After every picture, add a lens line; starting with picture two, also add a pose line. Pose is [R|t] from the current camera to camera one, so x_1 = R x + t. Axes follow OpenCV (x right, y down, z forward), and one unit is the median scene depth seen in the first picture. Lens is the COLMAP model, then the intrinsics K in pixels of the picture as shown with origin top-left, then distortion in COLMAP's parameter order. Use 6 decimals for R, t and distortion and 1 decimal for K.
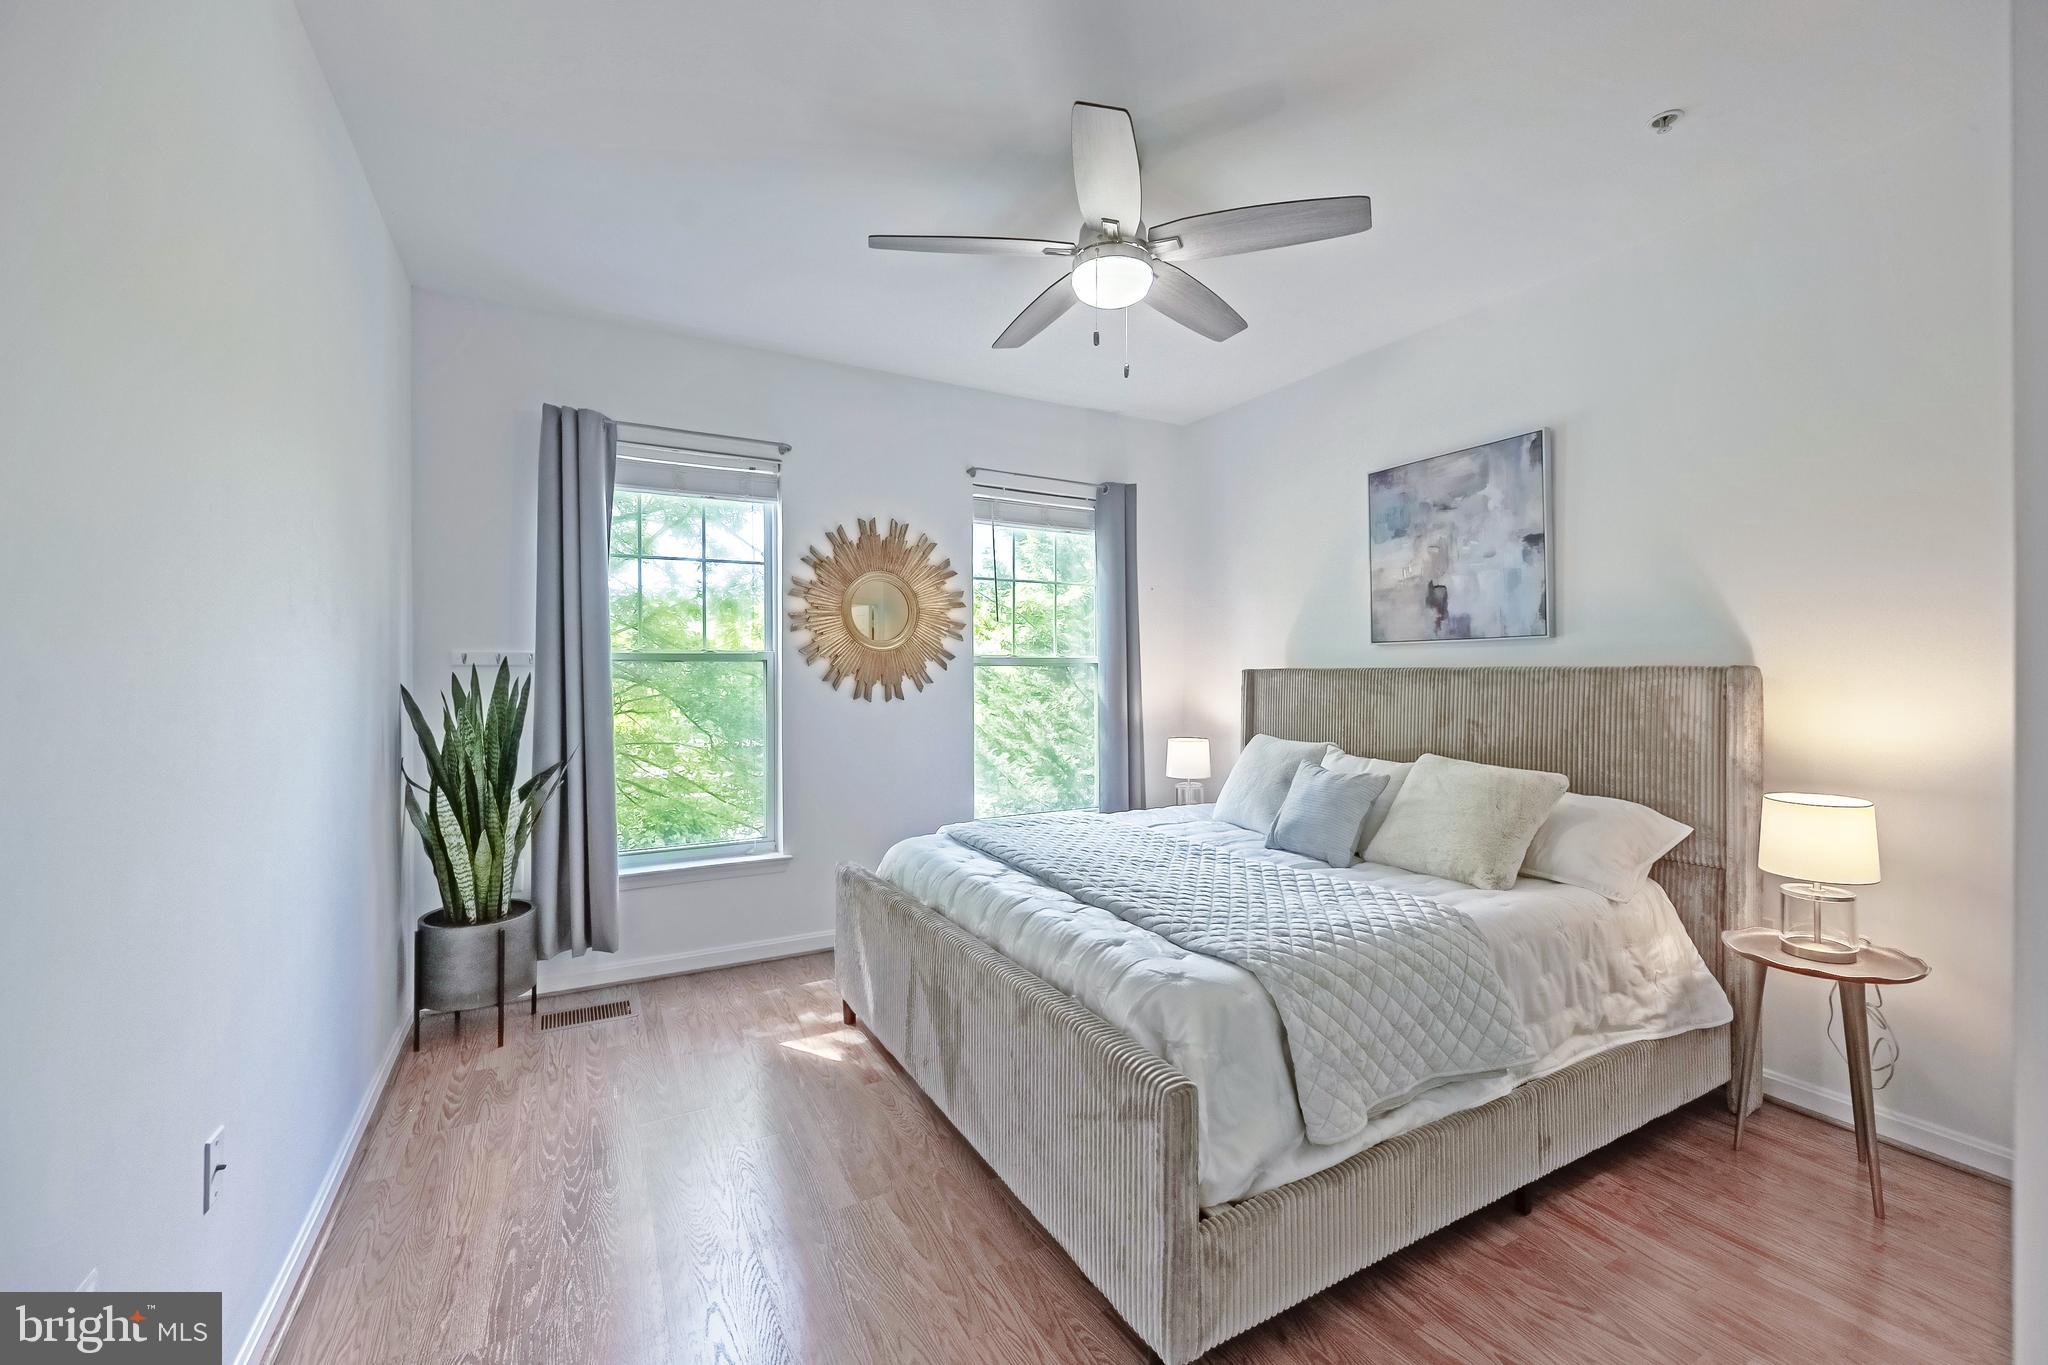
lens RADIAL K [[827.3, 0, 1024.0], [0, 827.3, 682.5], [0, 0, 1]] dist [-0.002777, -0.000184]
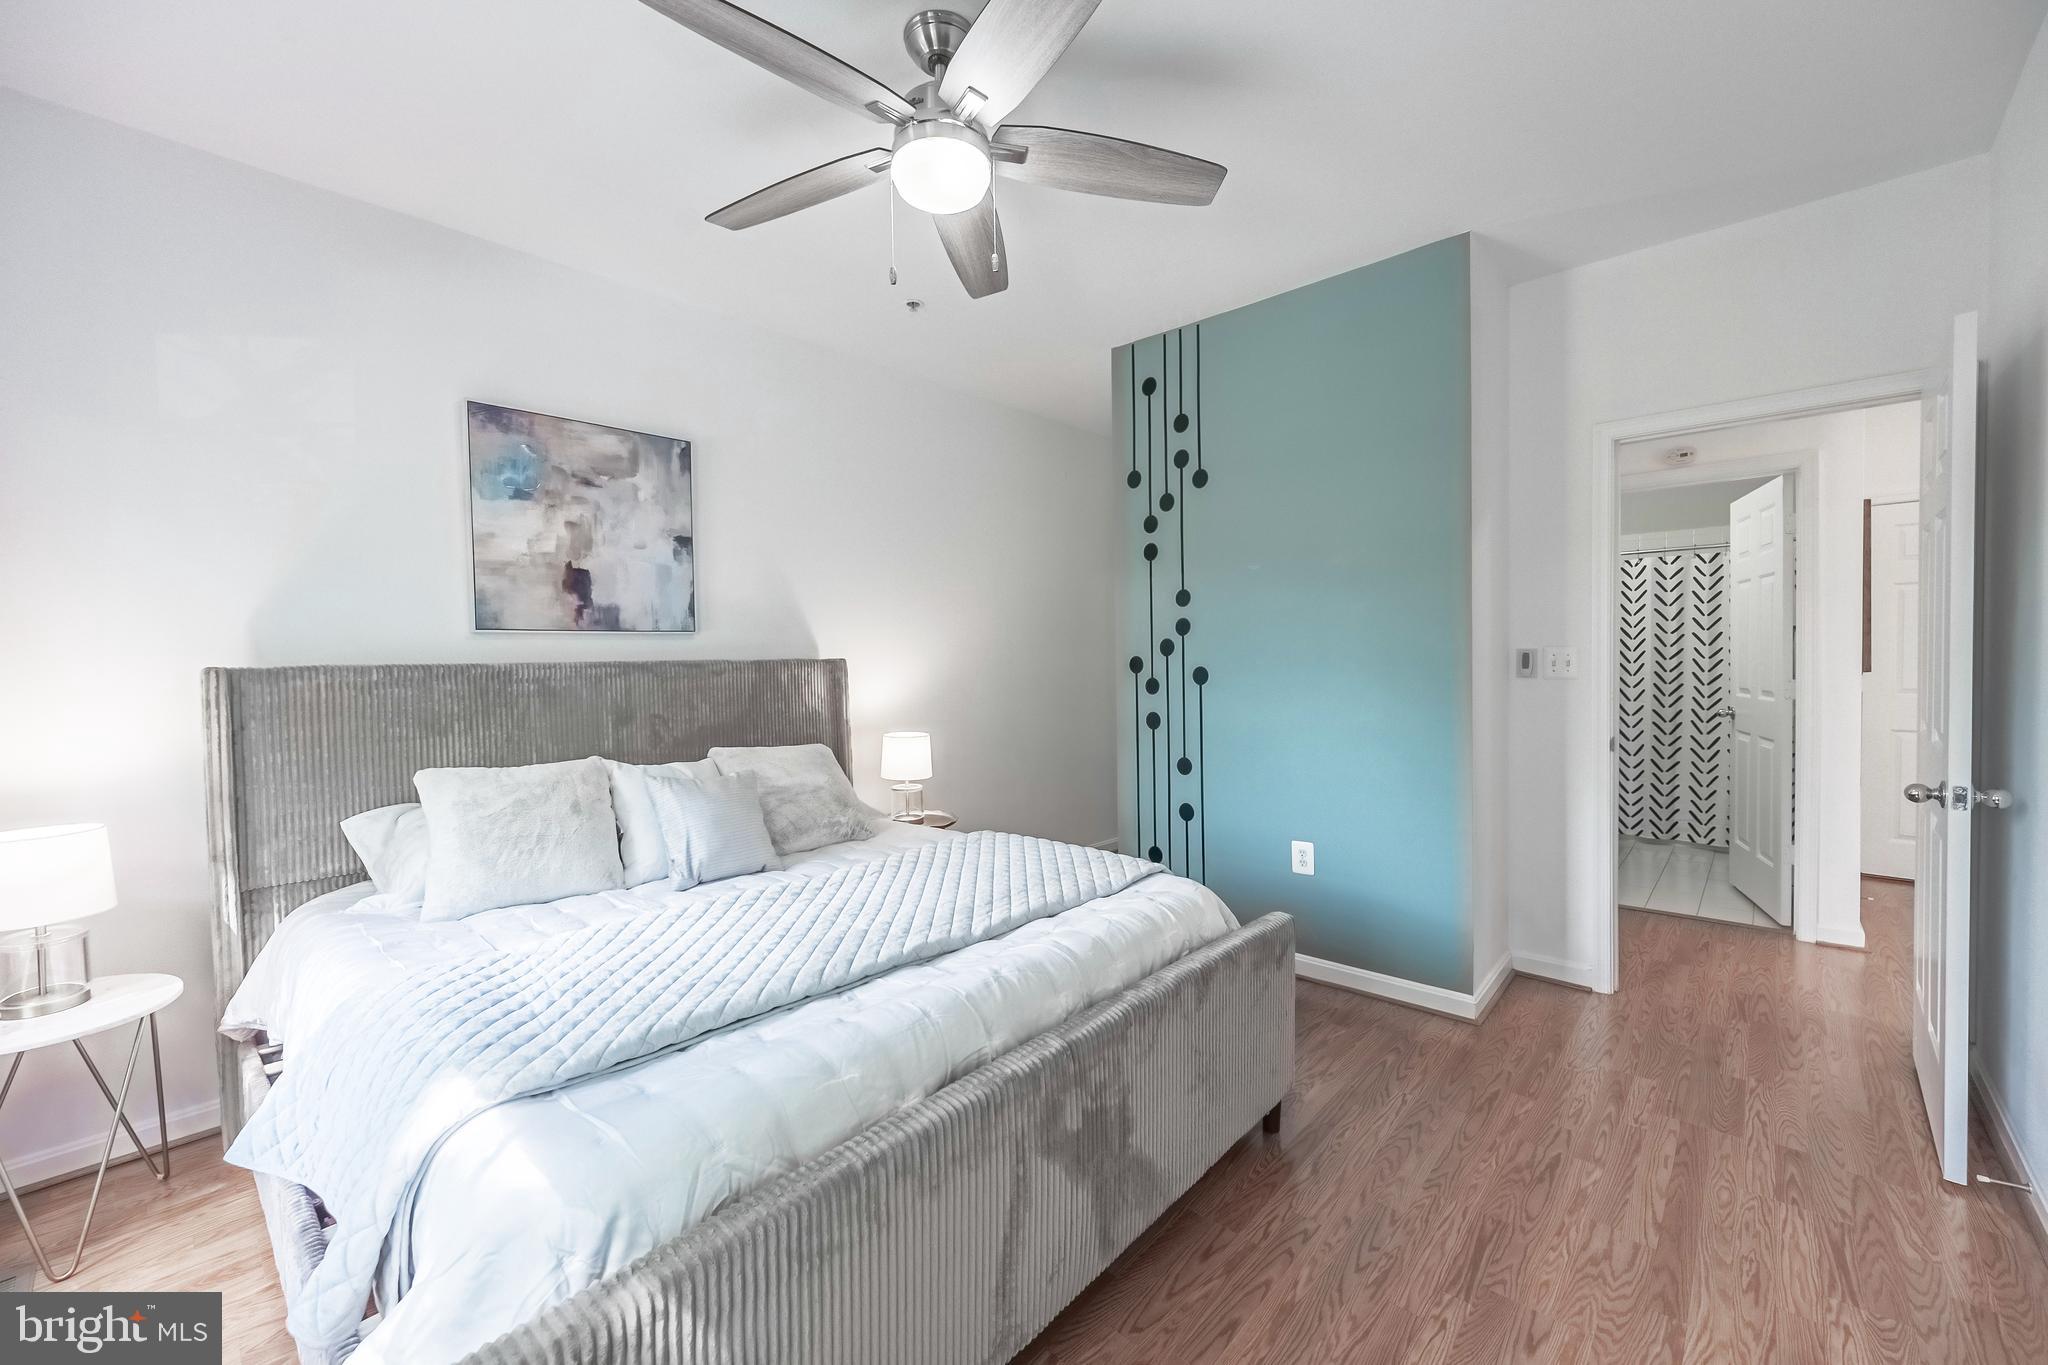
lens RADIAL K [[827.3, 0, 1024.0], [0, 827.3, 682.5], [0, 0, 1]] dist [-0.002777, -0.000184]
pose [[-0.335048, -0.023628, 0.941905, -0.515163], [0.027160, 0.999028, 0.034723, -0.014227], [-0.941809, 0.037216, -0.334081, 0.895772]]
